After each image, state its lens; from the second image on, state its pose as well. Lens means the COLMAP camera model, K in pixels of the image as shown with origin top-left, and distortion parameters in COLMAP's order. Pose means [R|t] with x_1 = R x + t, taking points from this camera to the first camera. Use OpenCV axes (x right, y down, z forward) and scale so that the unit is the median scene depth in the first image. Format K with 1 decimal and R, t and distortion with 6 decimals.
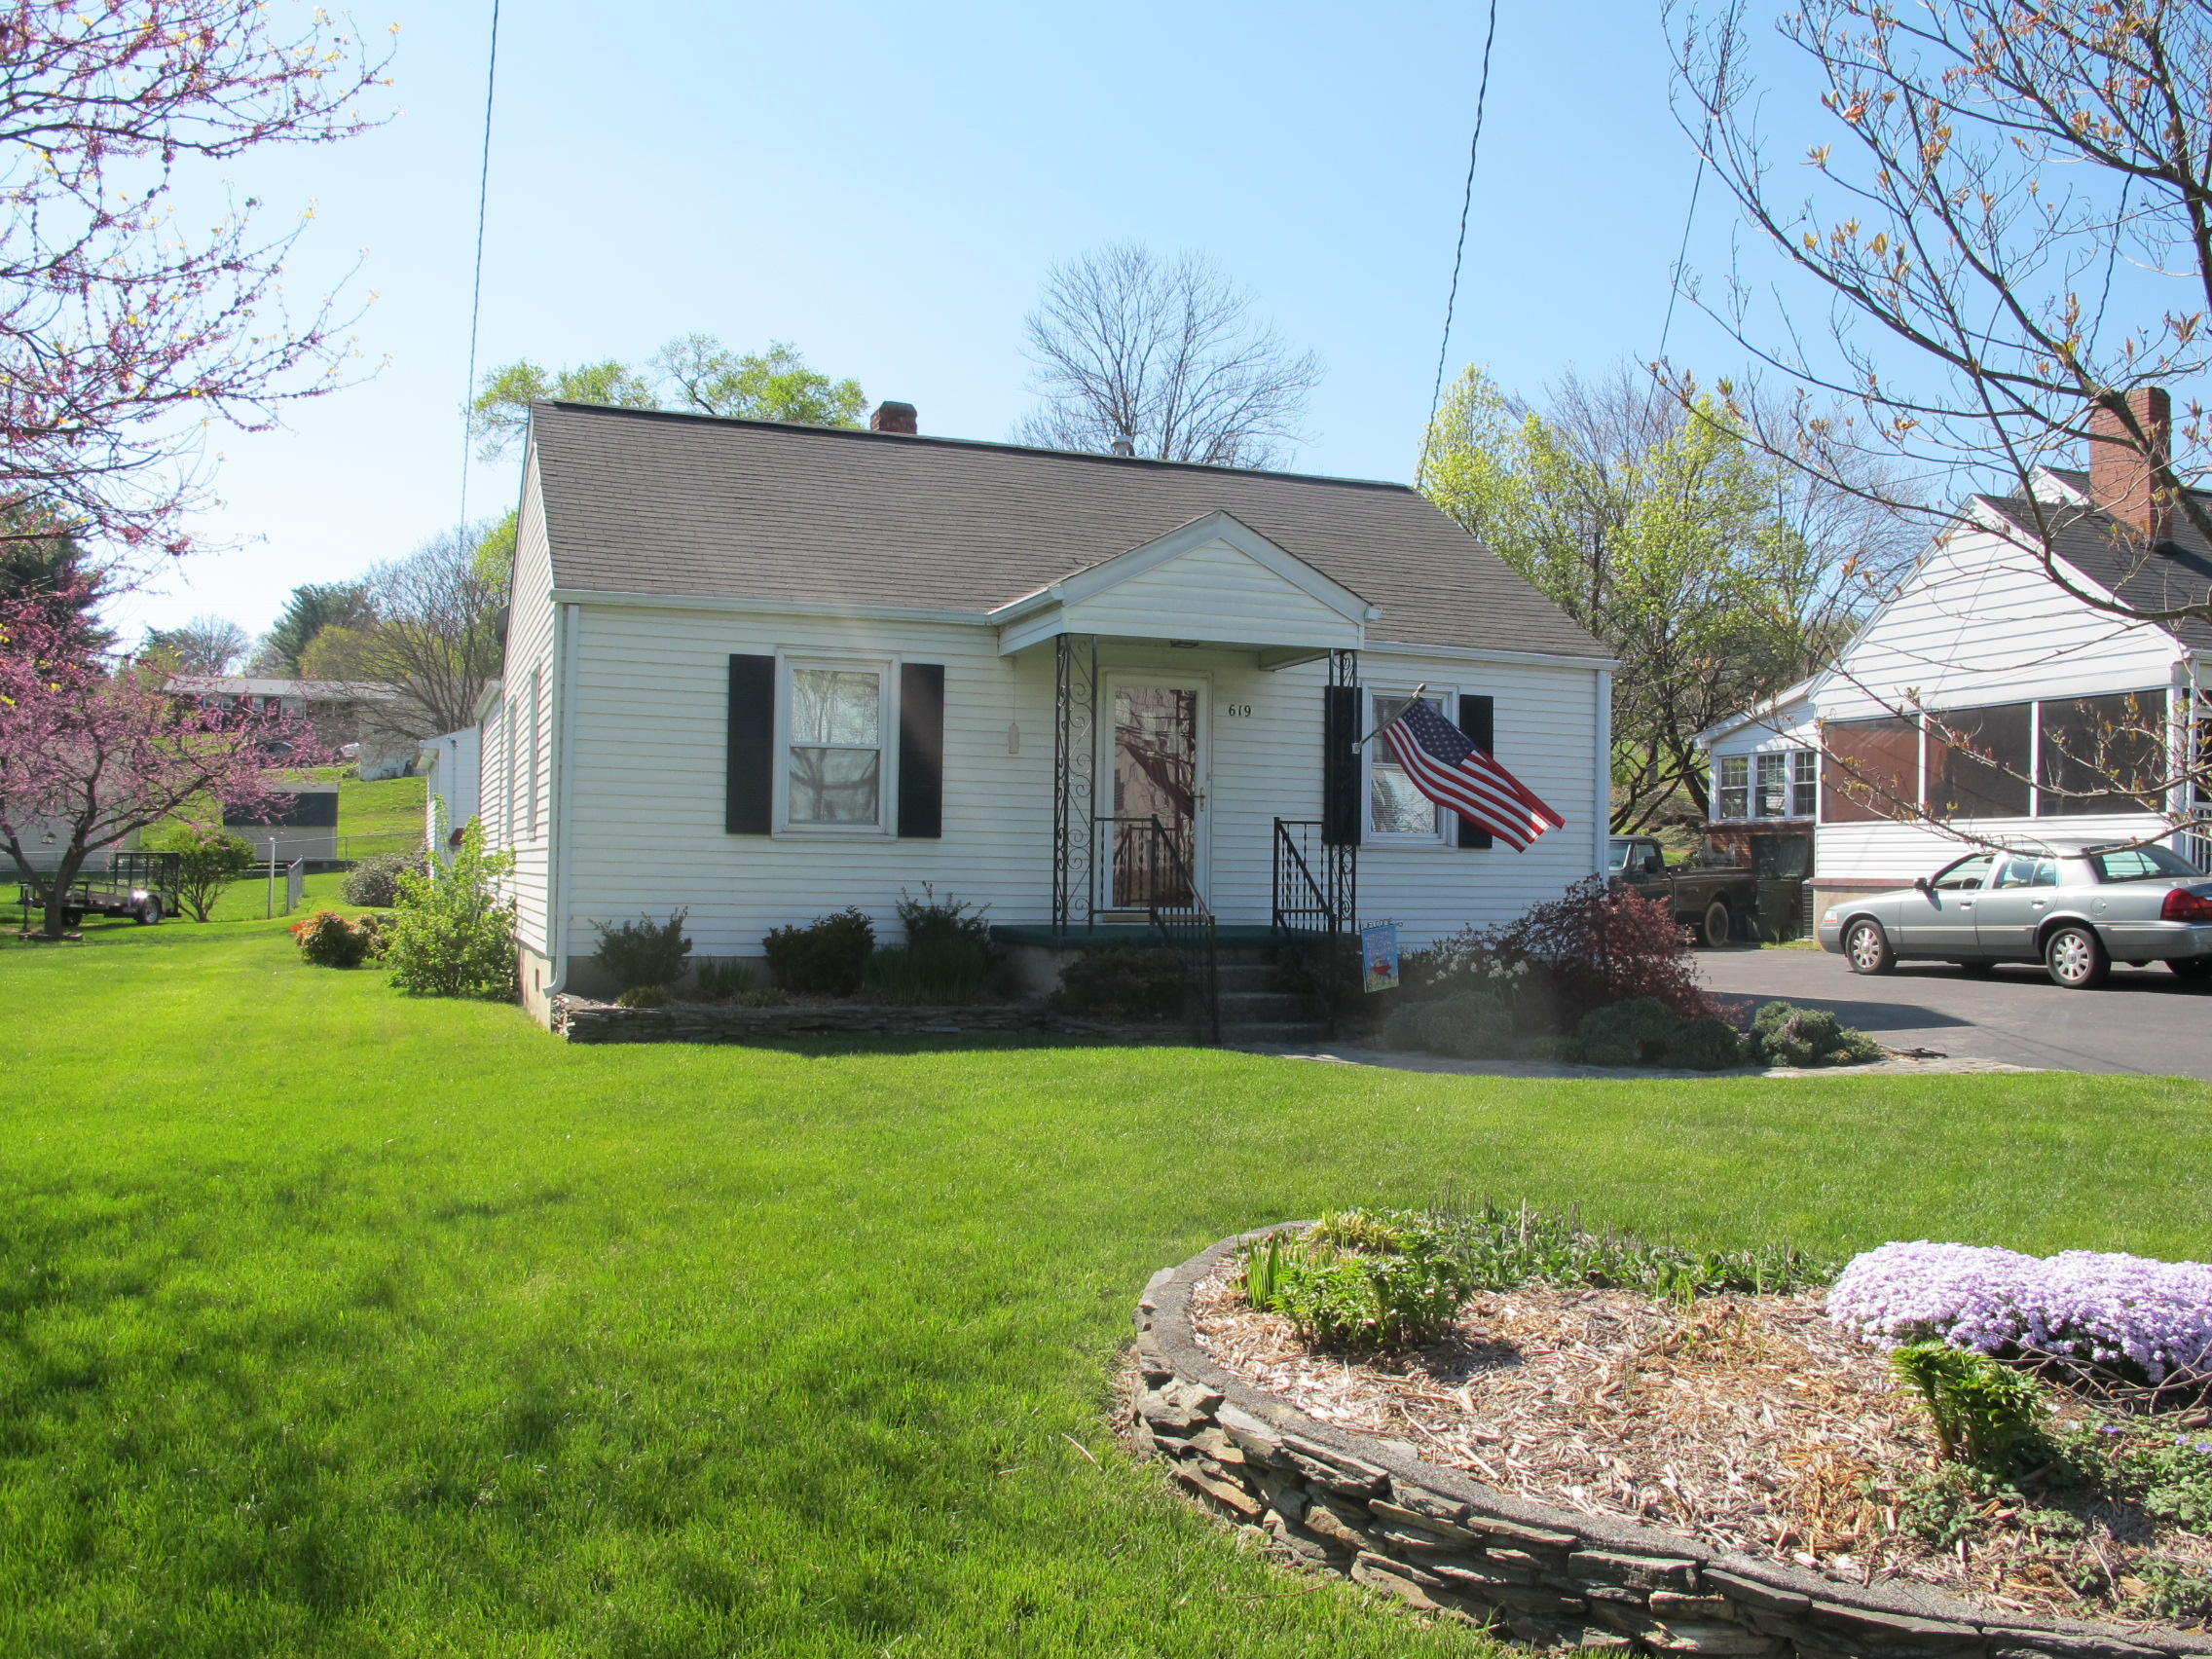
lens RADIAL K [[1815.1, 0, 1111.0], [0, 1815.1, 833.0], [0, 0, 1]] dist [-0.127795, 0.010394]
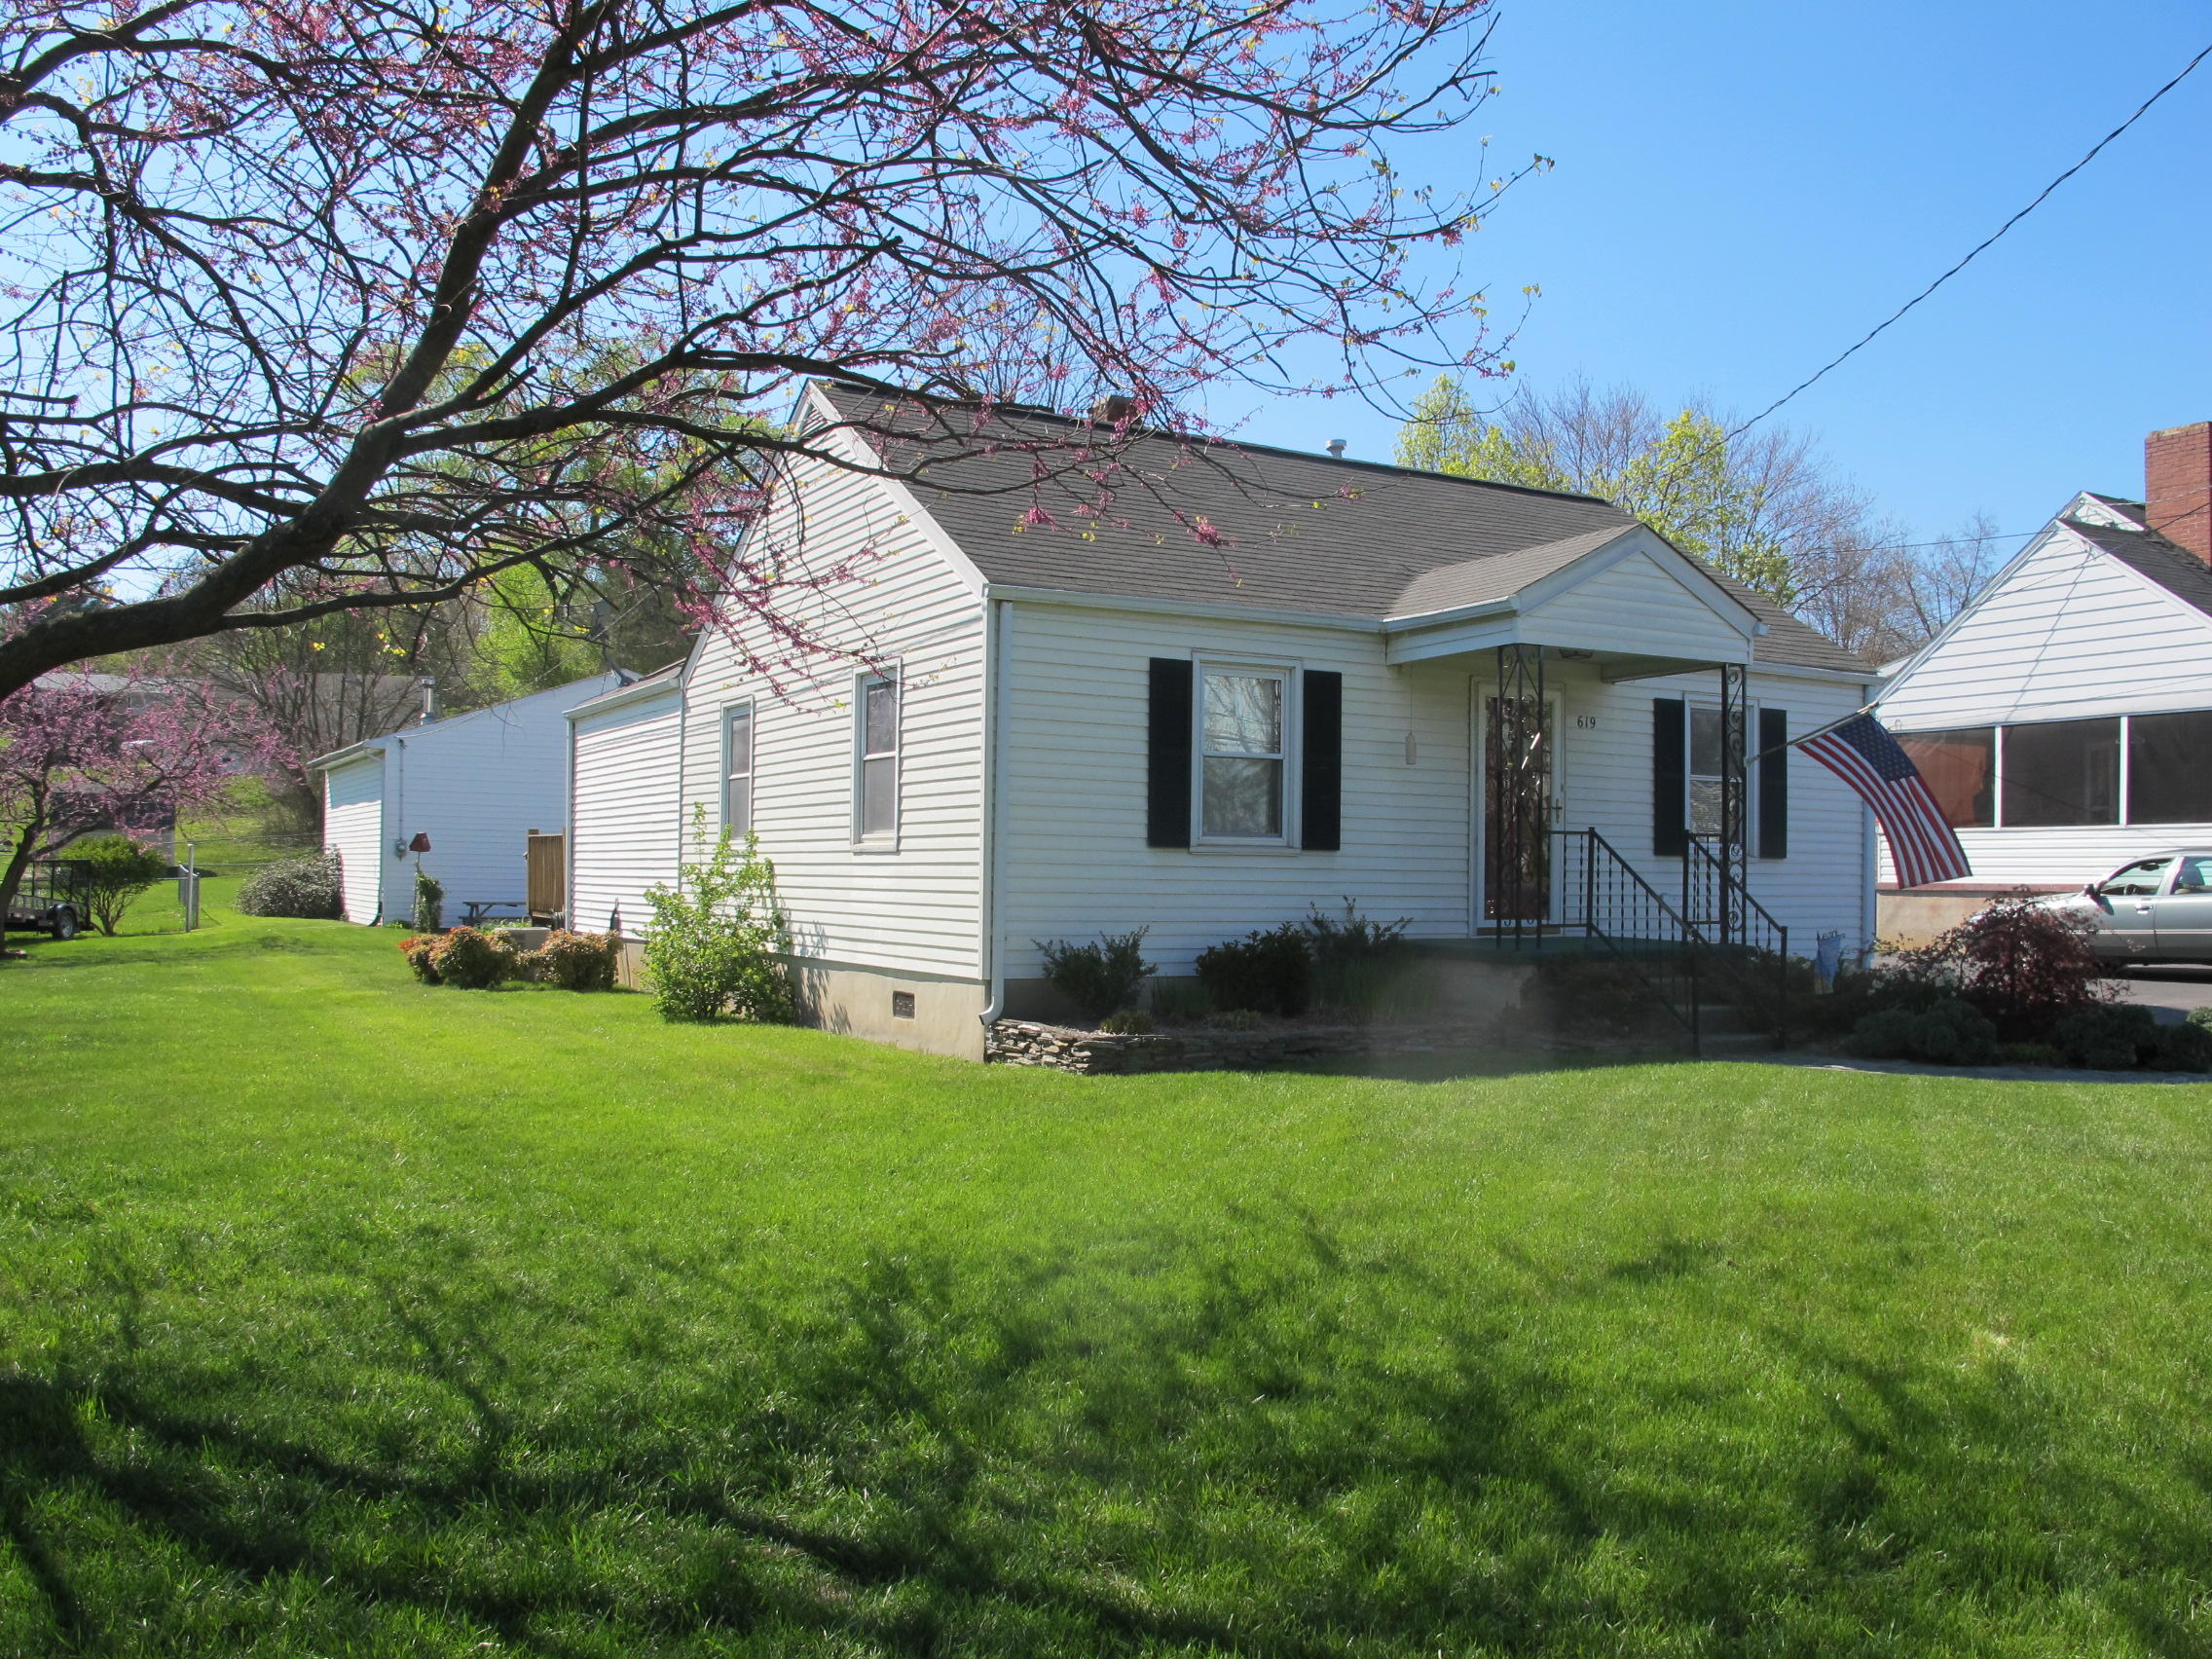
lens RADIAL K [[1815.1, 0, 1103.9], [0, 1815.1, 850.9], [0, 0, 1]] dist [-0.127795, 0.010394]
pose [[0.991428, -0.002069, 0.130639, -0.346269], [0.000823, 0.999954, 0.009585, -0.006489], [-0.130653, -0.009396, 0.991384, 0.053900]]
